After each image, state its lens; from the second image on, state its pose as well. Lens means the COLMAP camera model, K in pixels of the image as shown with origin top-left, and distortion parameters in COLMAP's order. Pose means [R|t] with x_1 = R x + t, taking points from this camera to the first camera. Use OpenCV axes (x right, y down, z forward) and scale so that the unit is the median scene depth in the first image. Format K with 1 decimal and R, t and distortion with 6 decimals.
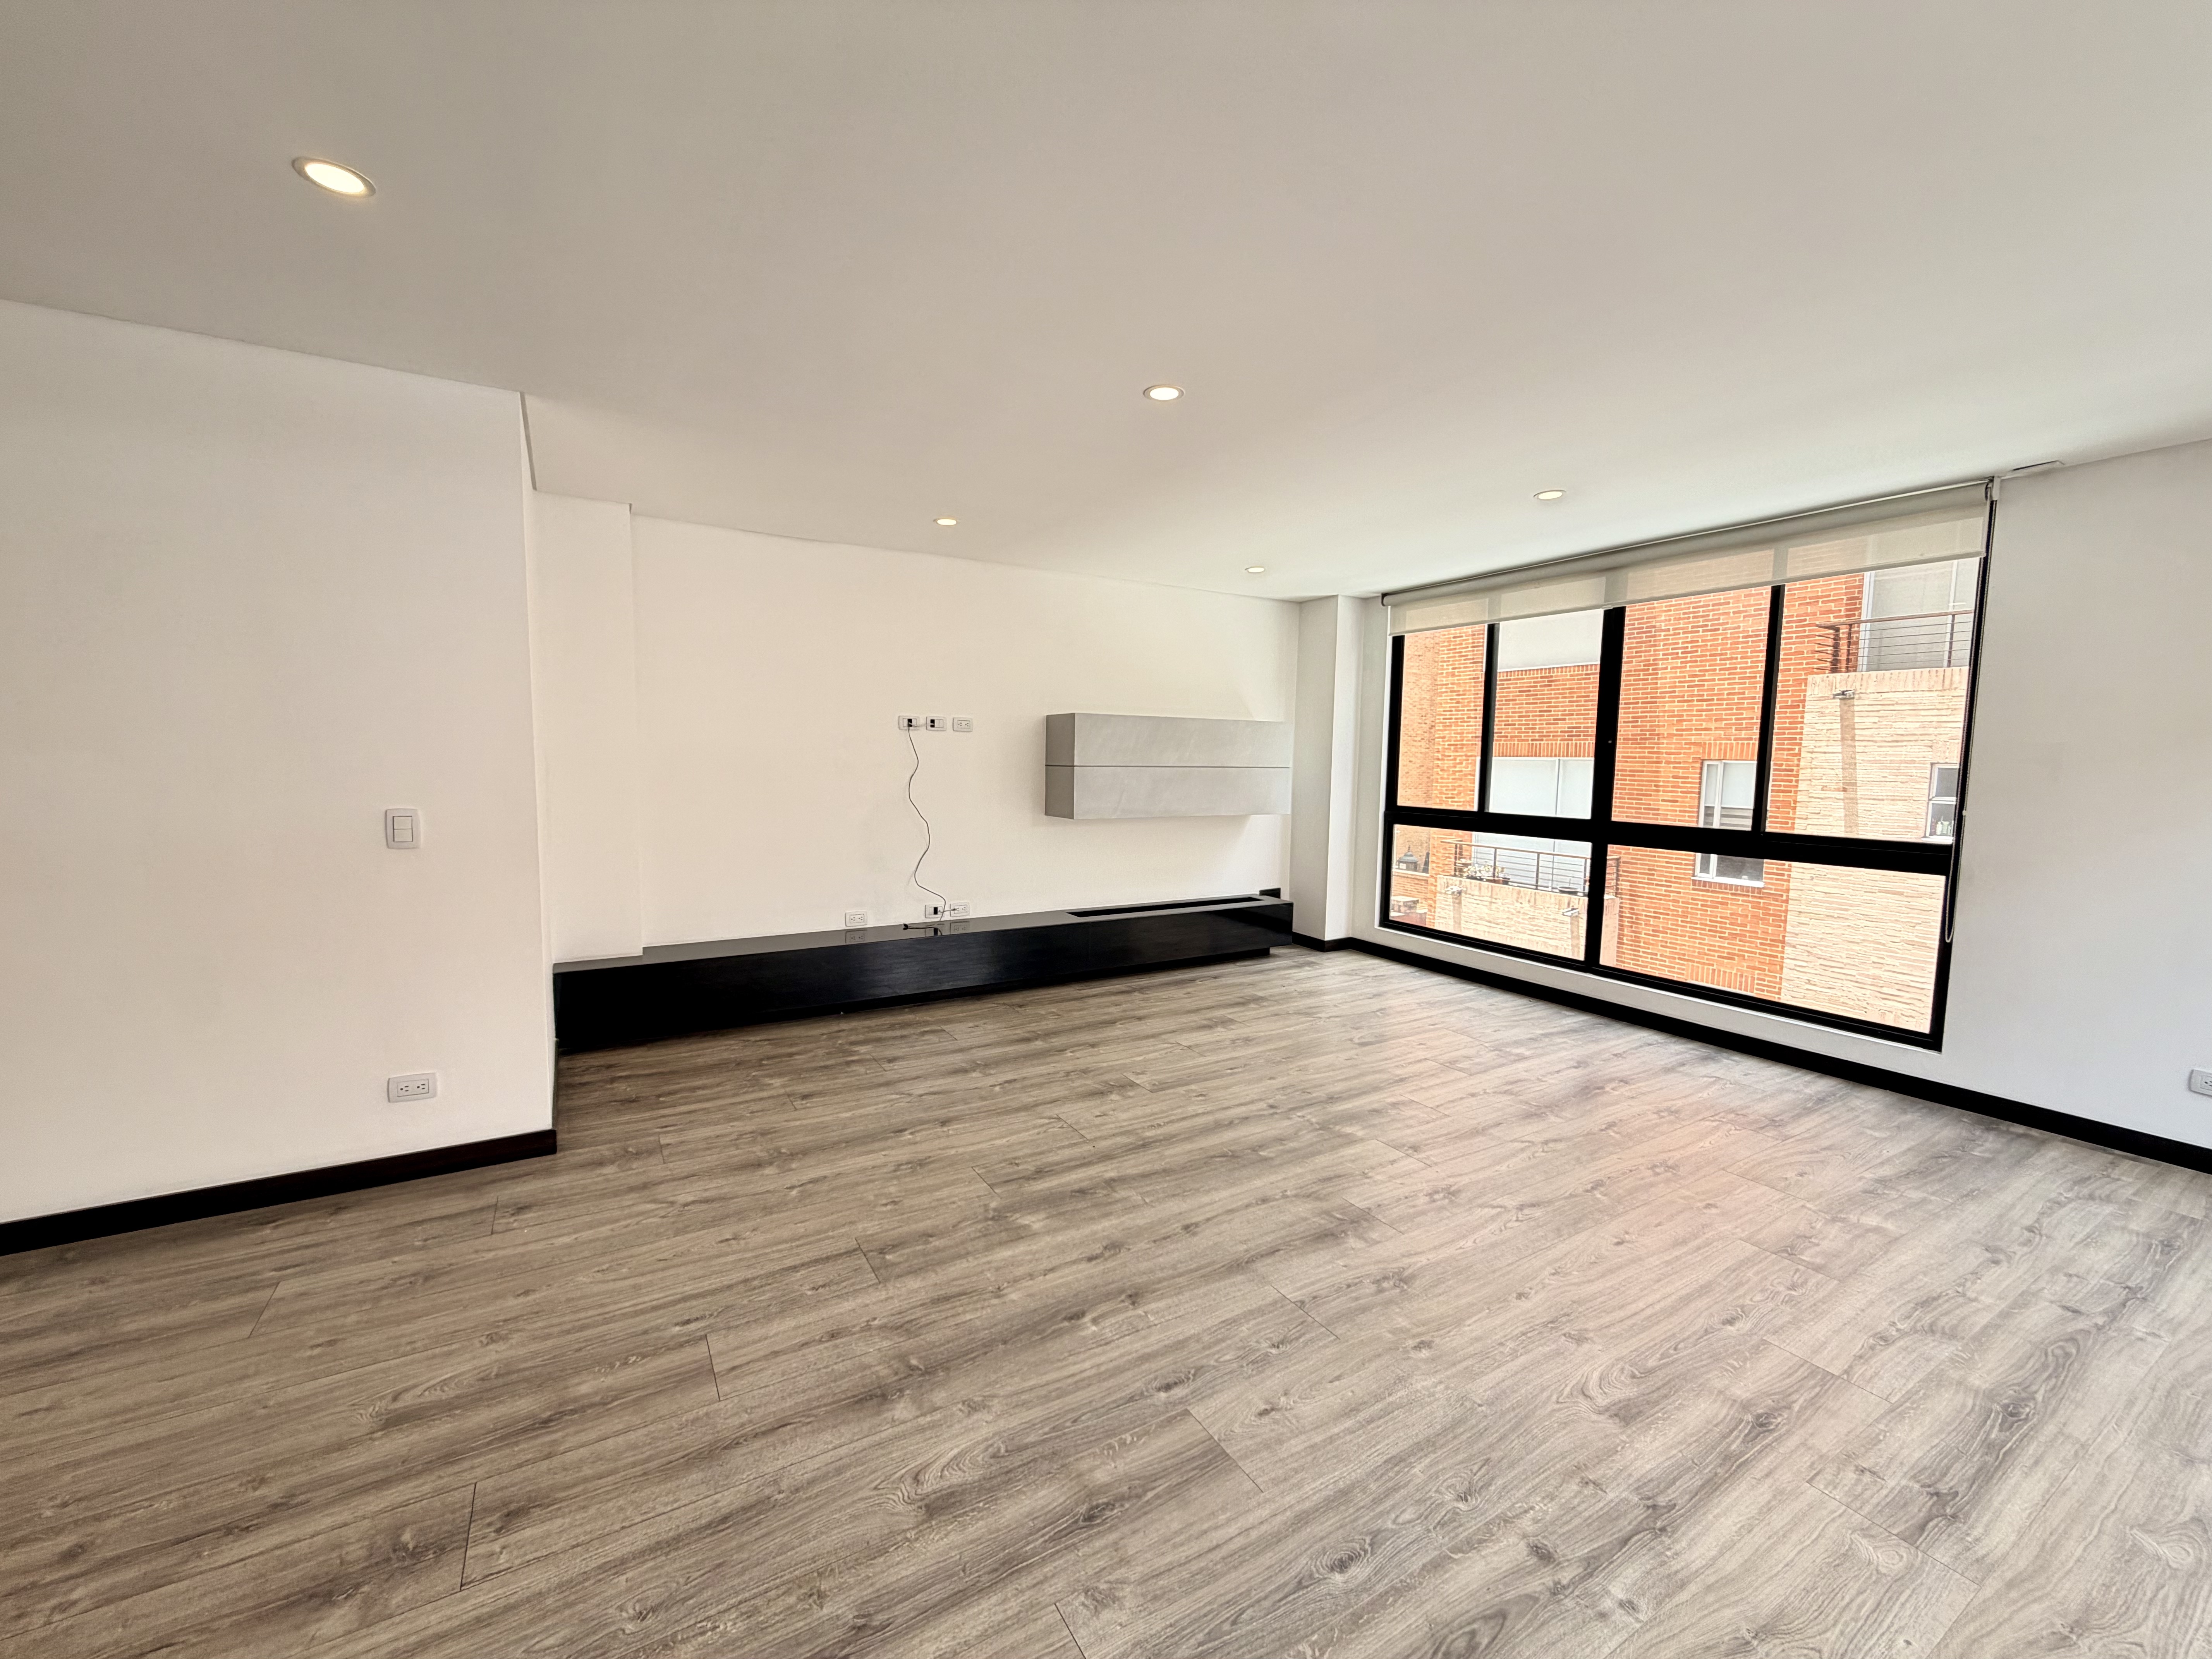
lens RADIAL K [[880.8, 0, 1092.5], [0, 880.8, 834.2], [0, 0, 1]] dist [-0.000924, 0.000394]
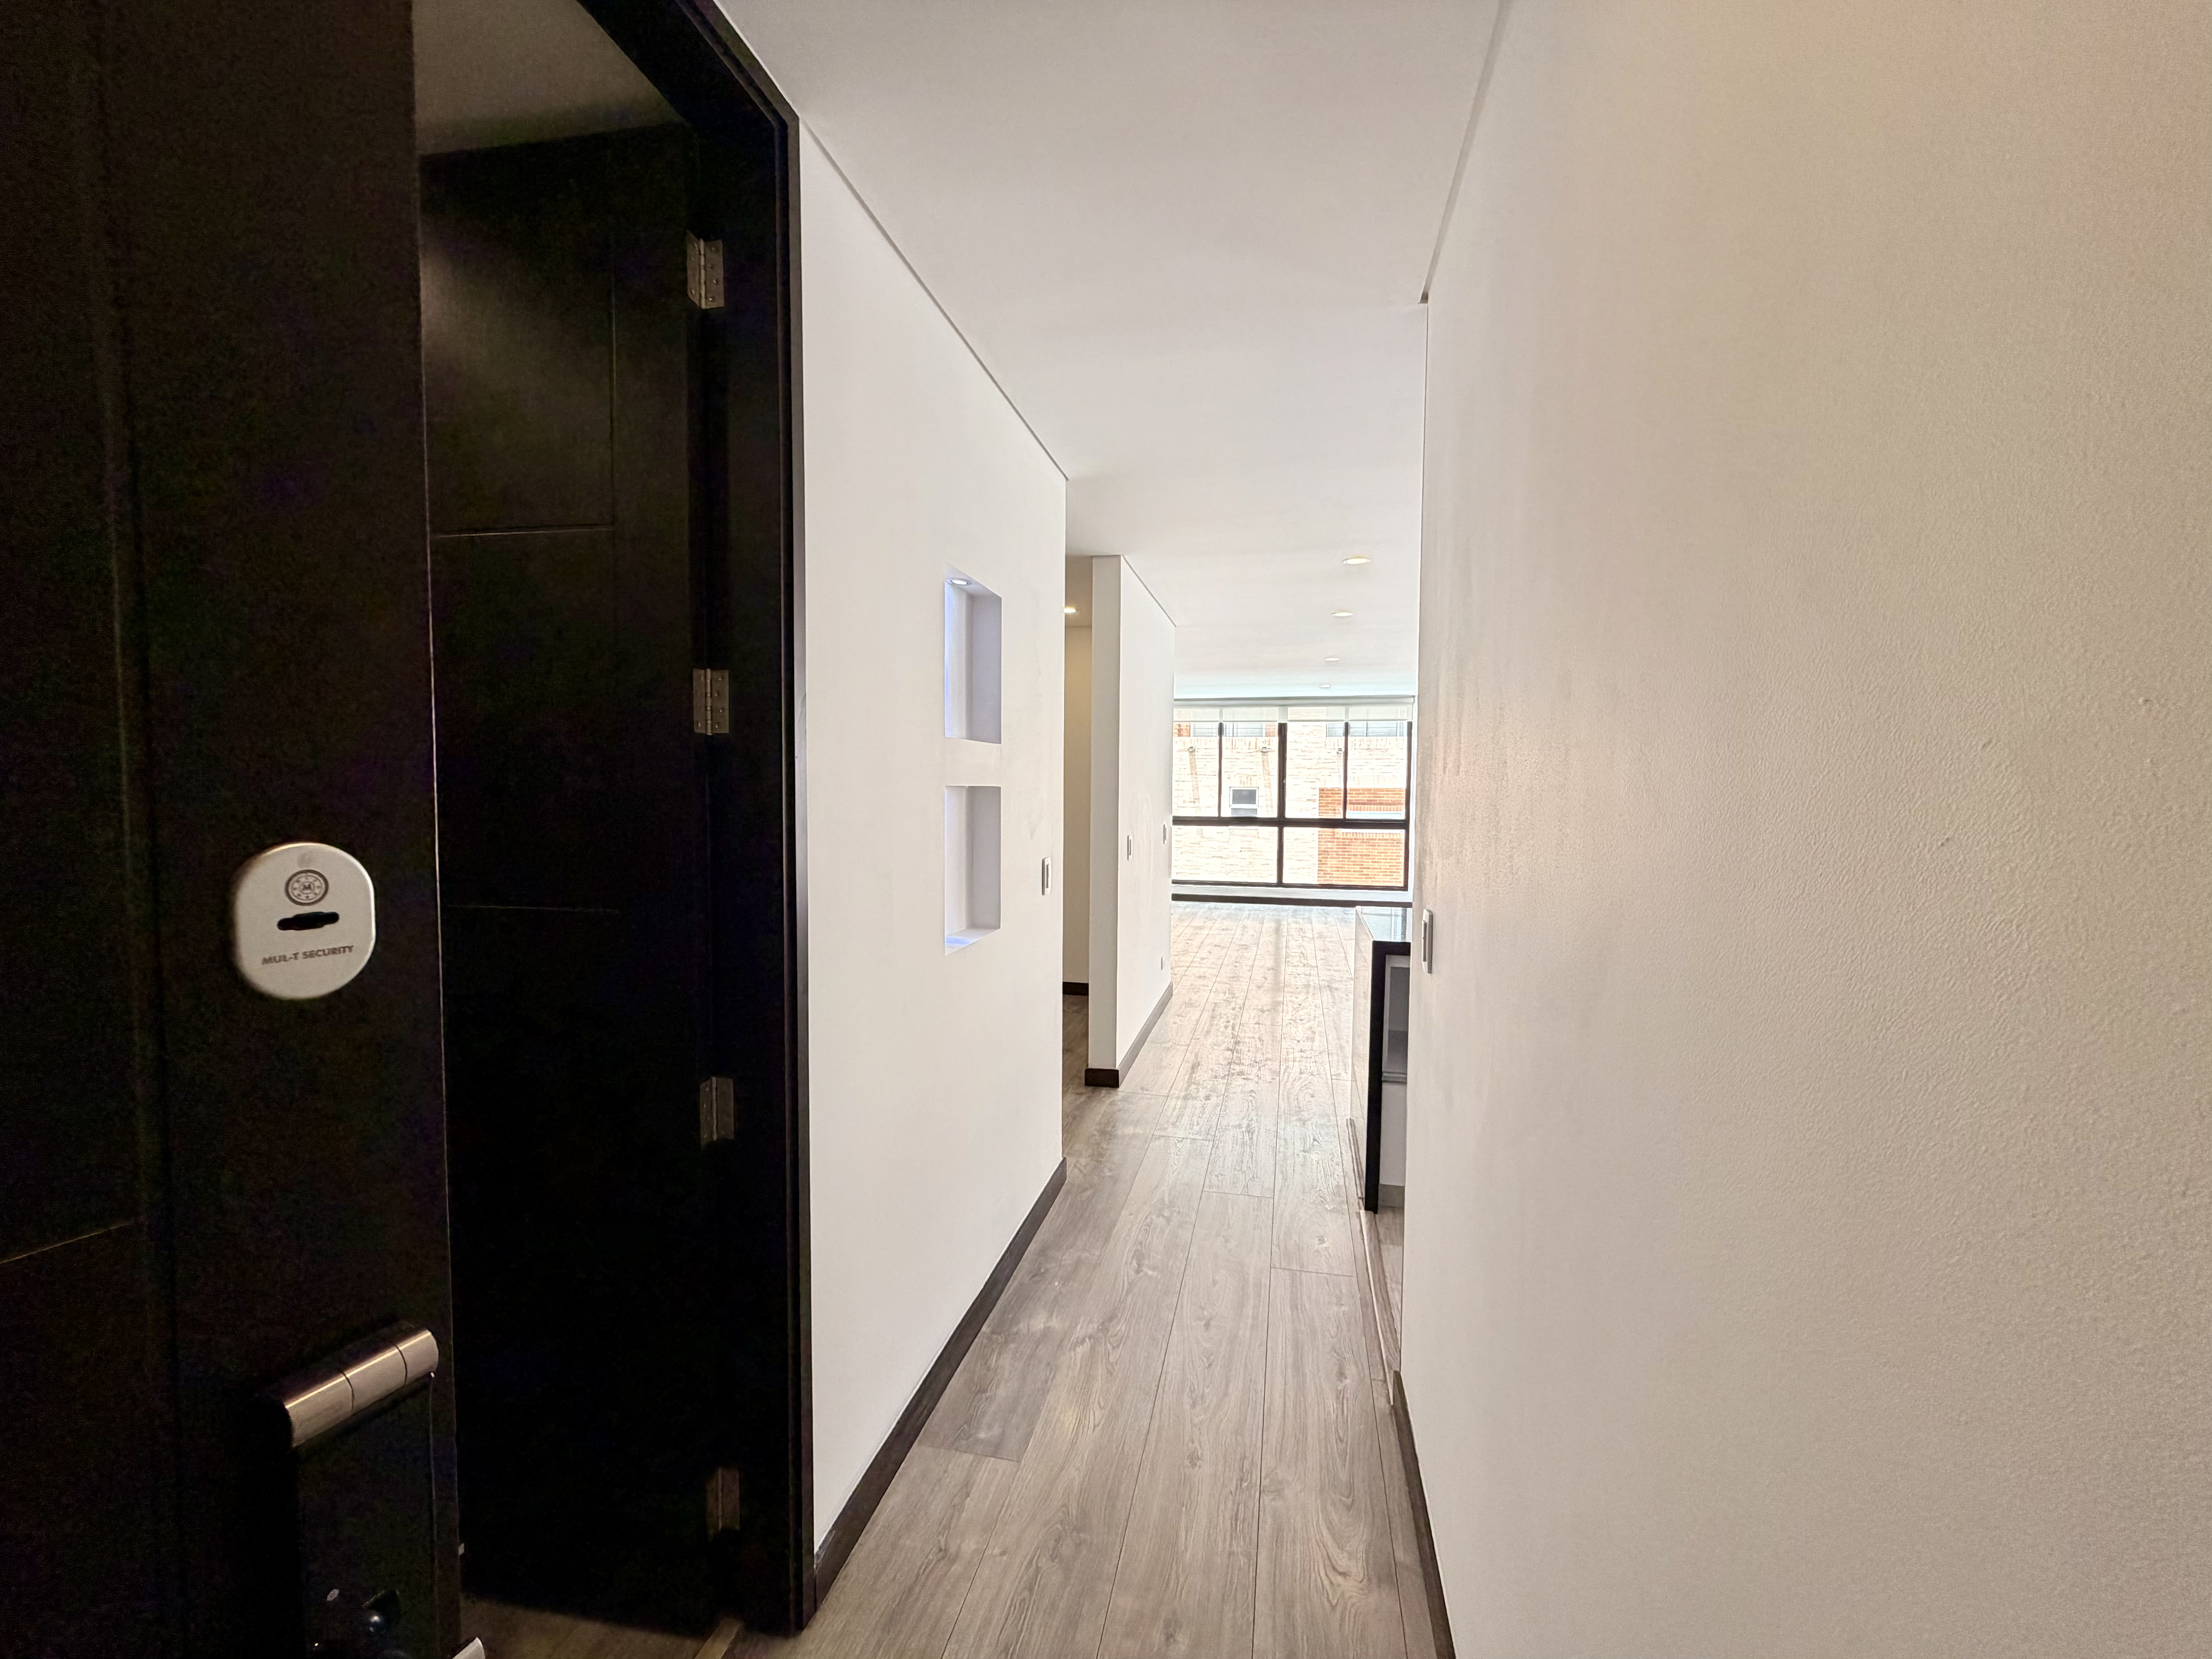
lens RADIAL K [[880.8, 0, 1105.3], [0, 880.8, 834.7], [0, 0, 1]] dist [-0.000924, 0.000394]
pose [[0.672975, -0.051910, 0.737842, -1.716884], [0.070532, 0.997492, 0.005847, -0.021883], [-0.736295, 0.048107, 0.674948, -0.204650]]
